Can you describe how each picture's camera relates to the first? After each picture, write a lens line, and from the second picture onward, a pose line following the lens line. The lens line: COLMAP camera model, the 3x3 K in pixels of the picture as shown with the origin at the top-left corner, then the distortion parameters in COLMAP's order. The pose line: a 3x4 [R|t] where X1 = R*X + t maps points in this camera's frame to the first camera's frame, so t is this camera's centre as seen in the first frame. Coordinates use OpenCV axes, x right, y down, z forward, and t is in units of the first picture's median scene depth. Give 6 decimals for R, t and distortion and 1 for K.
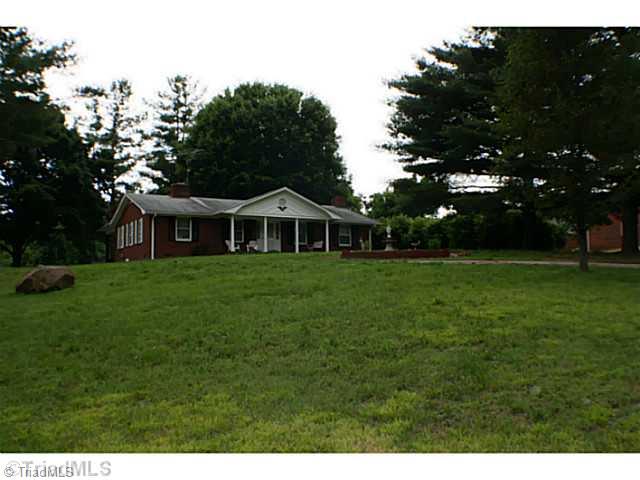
lens RADIAL K [[759.4, 0, 320.0], [0, 759.4, 240.0], [0, 0, 1]] dist [-0.105719, 0.019893]
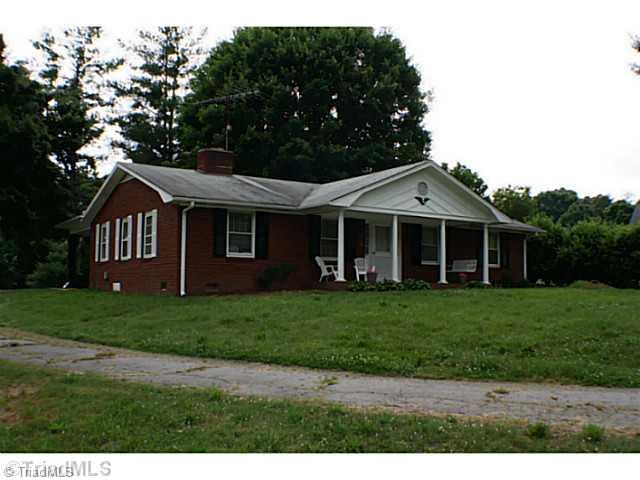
lens RADIAL K [[794.0, 0, 320.0], [0, 794.0, 240.0], [0, 0, 1]] dist [-0.021064, -0.003750]
pose [[0.998081, 0.030048, 0.054141, -0.079241], [-0.030545, 0.999498, 0.008377, -0.008563], [-0.053862, -0.010014, 0.998498, 0.236402]]
